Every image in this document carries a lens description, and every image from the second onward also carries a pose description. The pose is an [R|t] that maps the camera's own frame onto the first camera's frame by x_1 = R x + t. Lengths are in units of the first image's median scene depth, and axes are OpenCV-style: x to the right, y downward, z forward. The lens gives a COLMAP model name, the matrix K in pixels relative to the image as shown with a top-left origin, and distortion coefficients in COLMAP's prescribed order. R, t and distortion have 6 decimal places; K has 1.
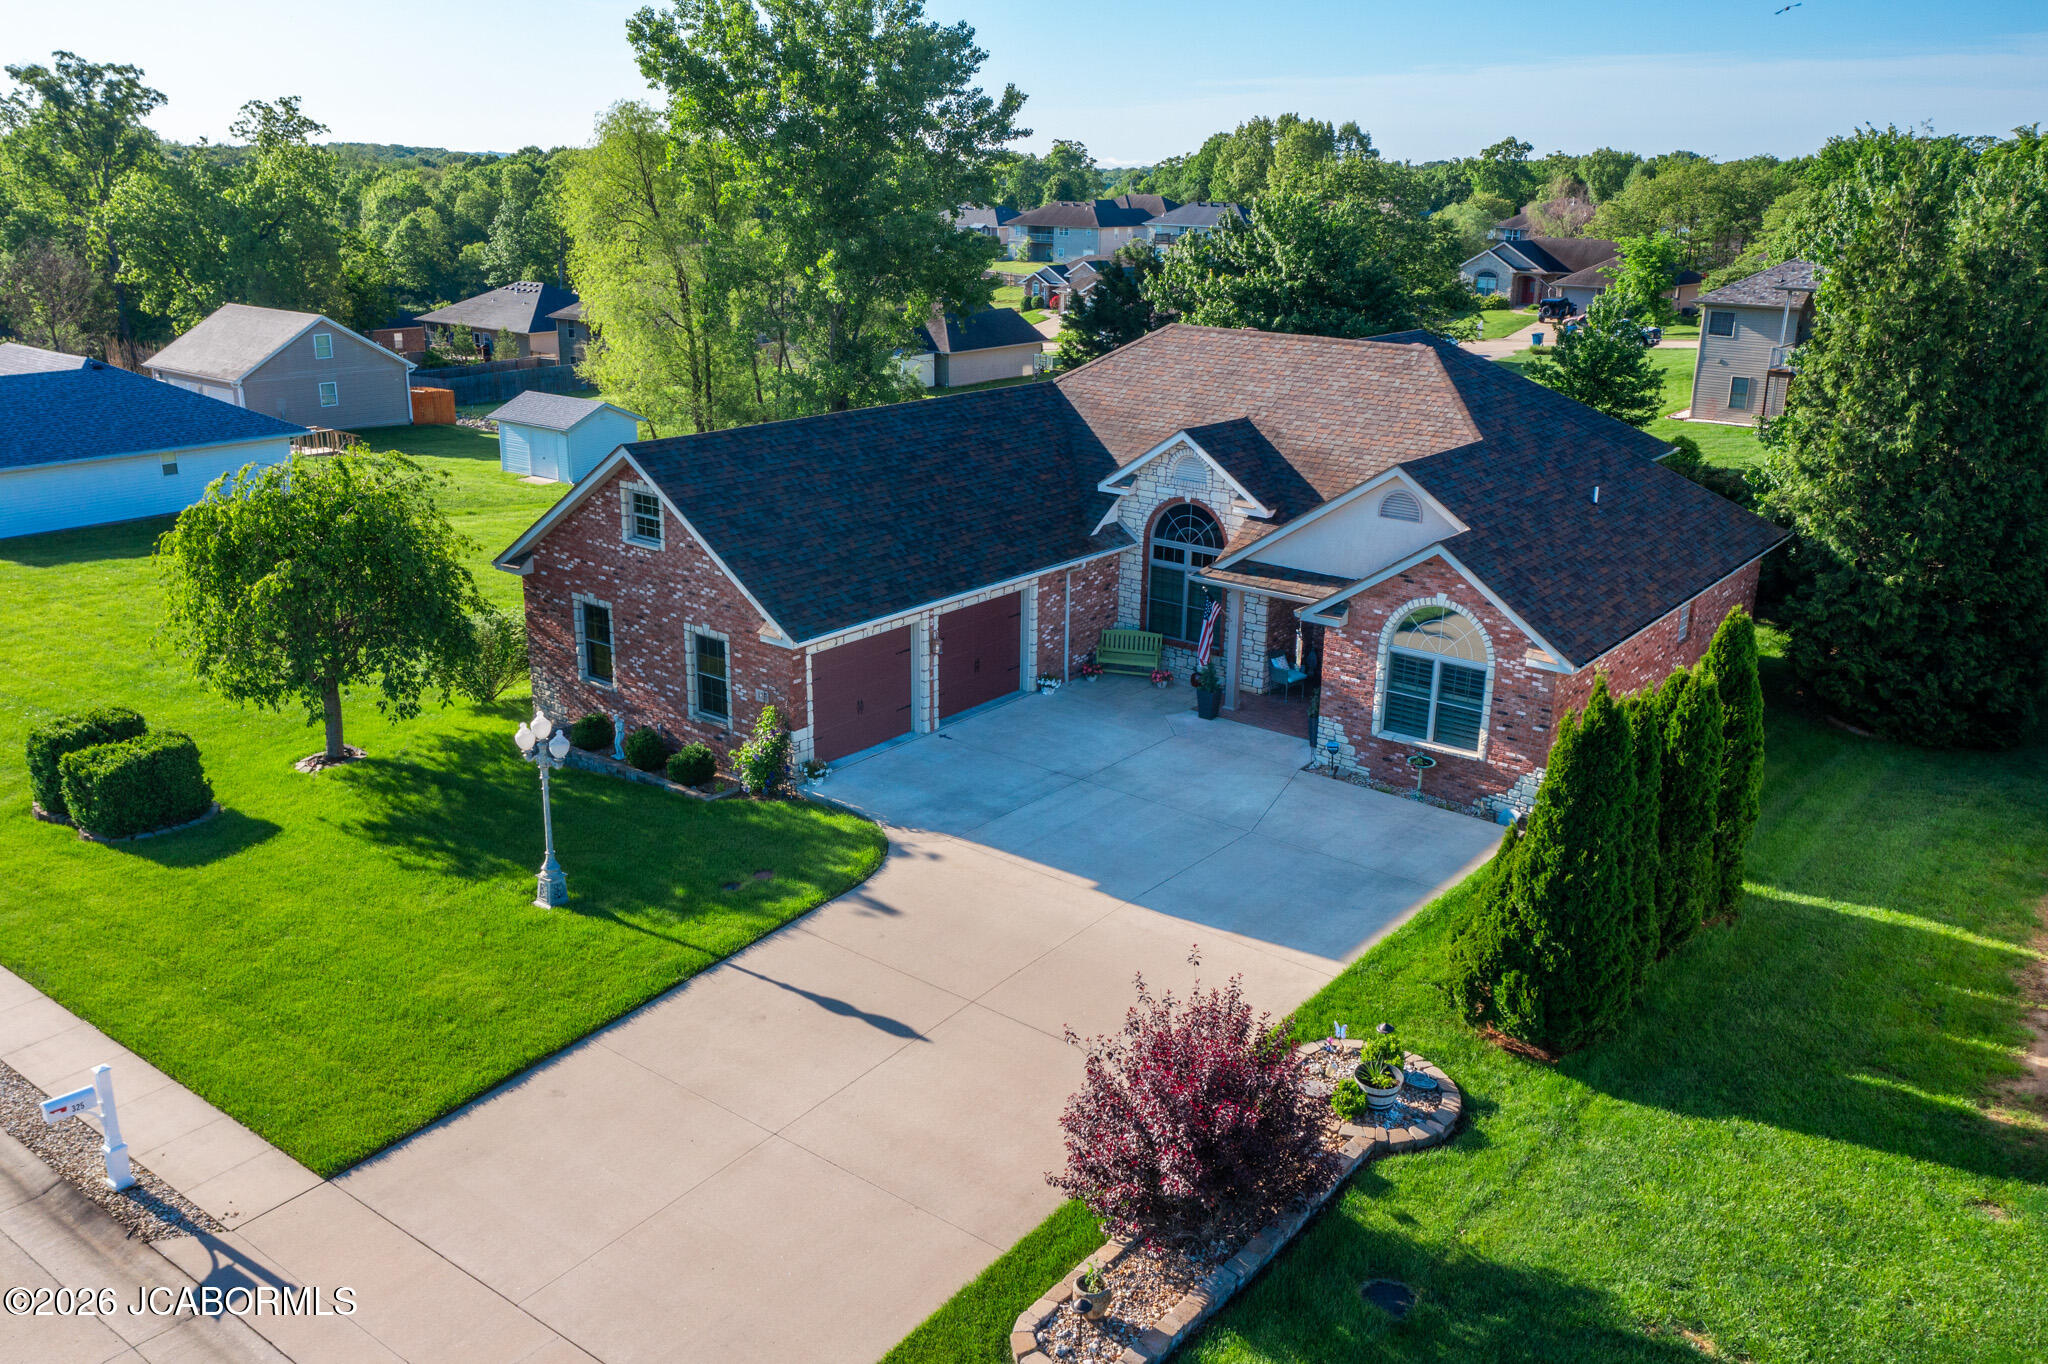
lens RADIAL K [[1602.0, 0, 1027.0], [0, 1602.0, 669.6], [0, 0, 1]] dist [-0.020126, 0.009571]
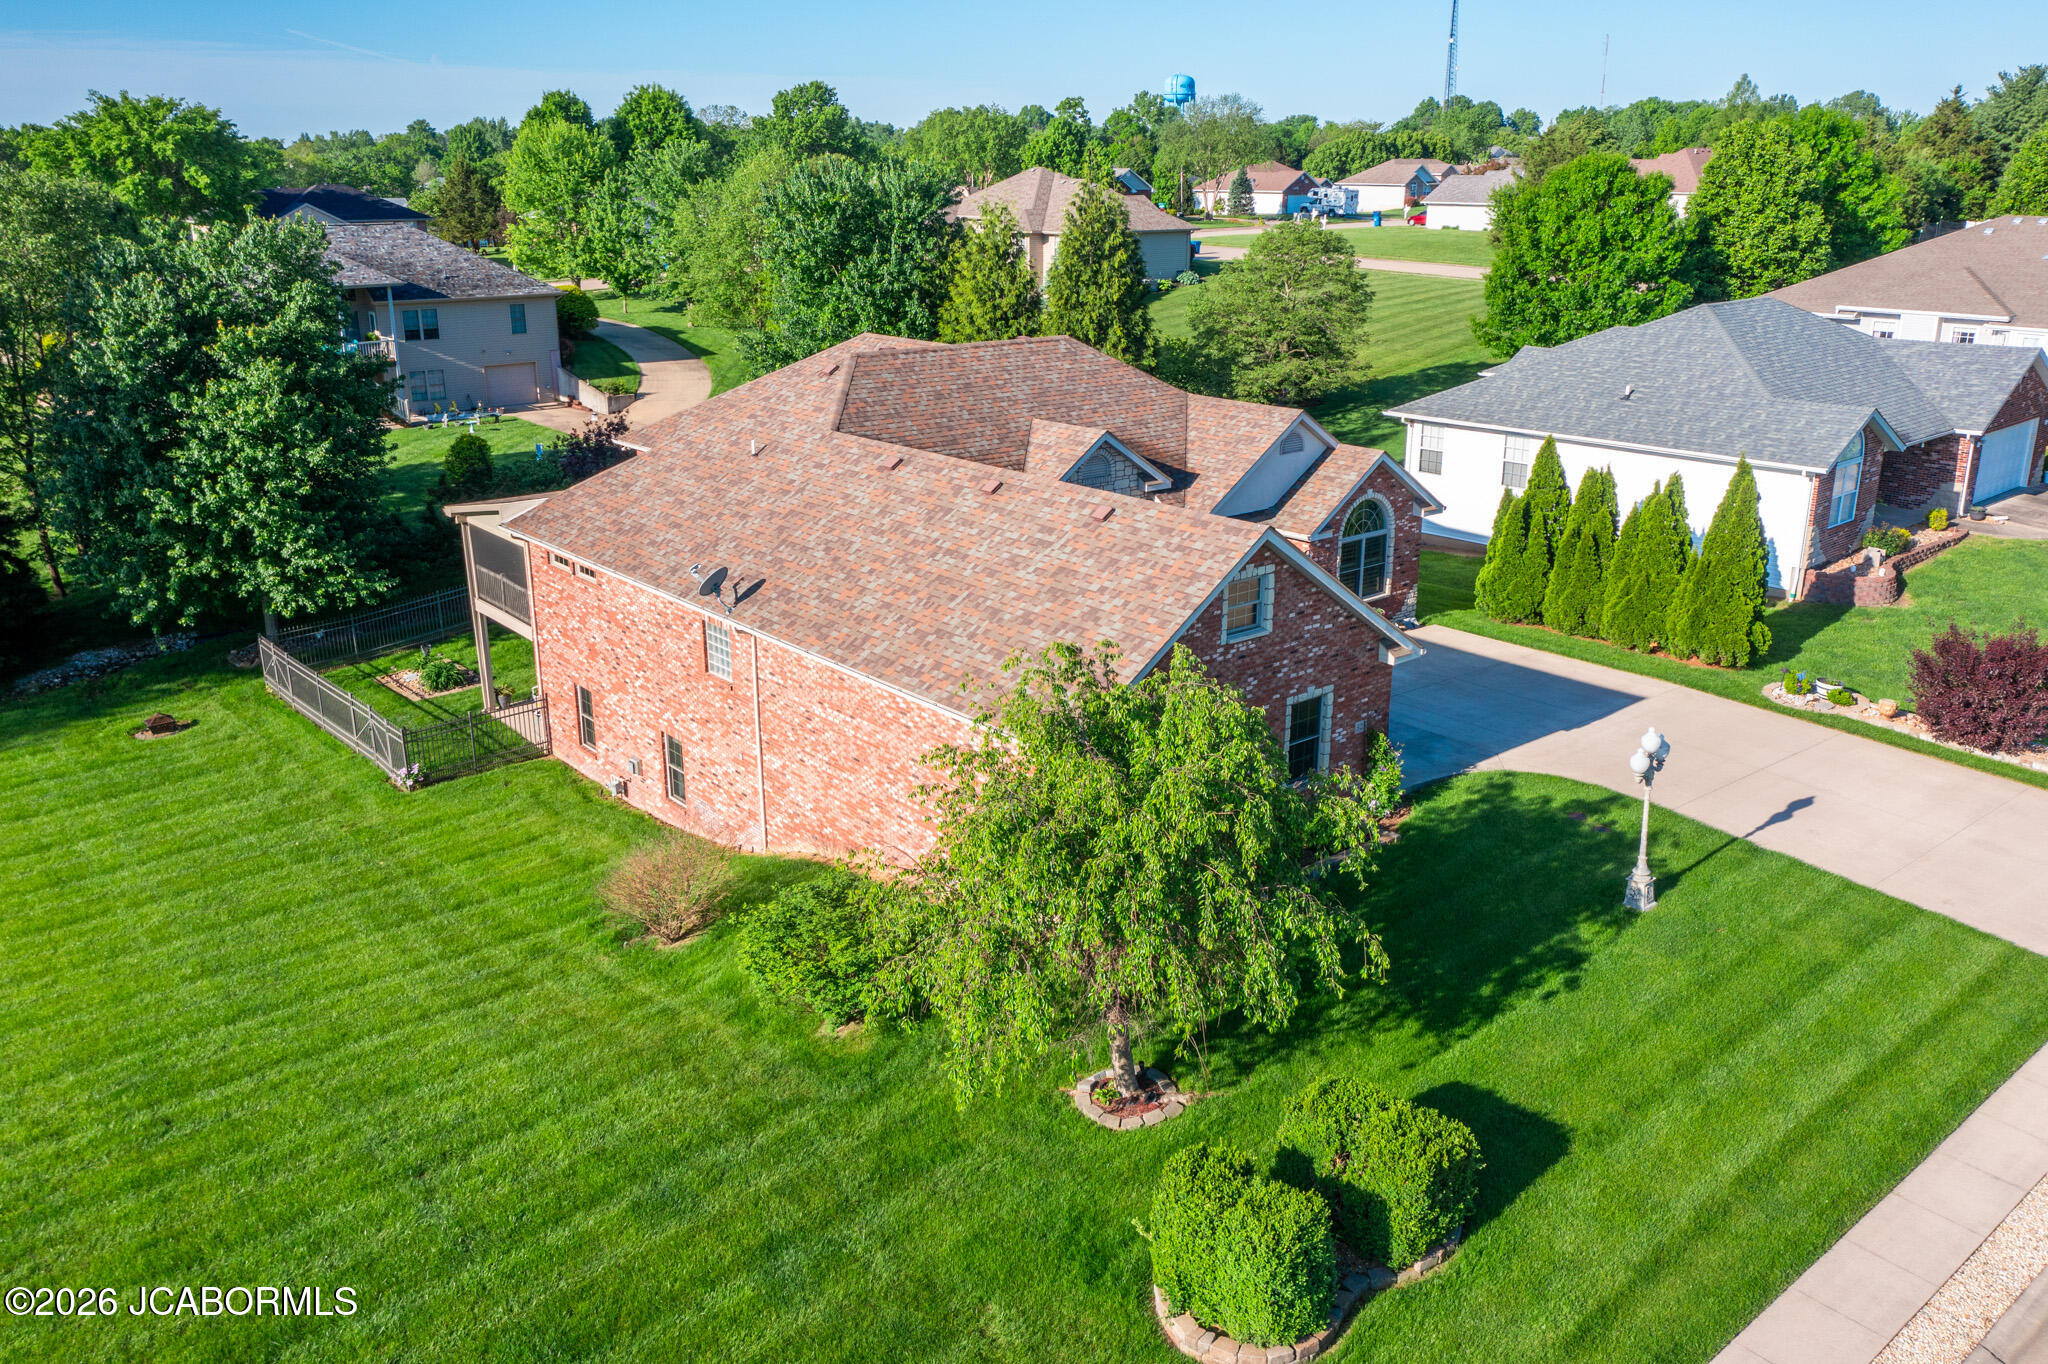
lens RADIAL K [[1602.0, 0, 1018.3], [0, 1602.0, 688.3], [0, 0, 1]] dist [-0.020126, 0.009571]
pose [[0.219456, -0.319086, 0.921967, -1.067186], [0.297886, 0.921792, 0.248120, -0.301606], [-0.929033, 0.220189, 0.297344, 0.835667]]
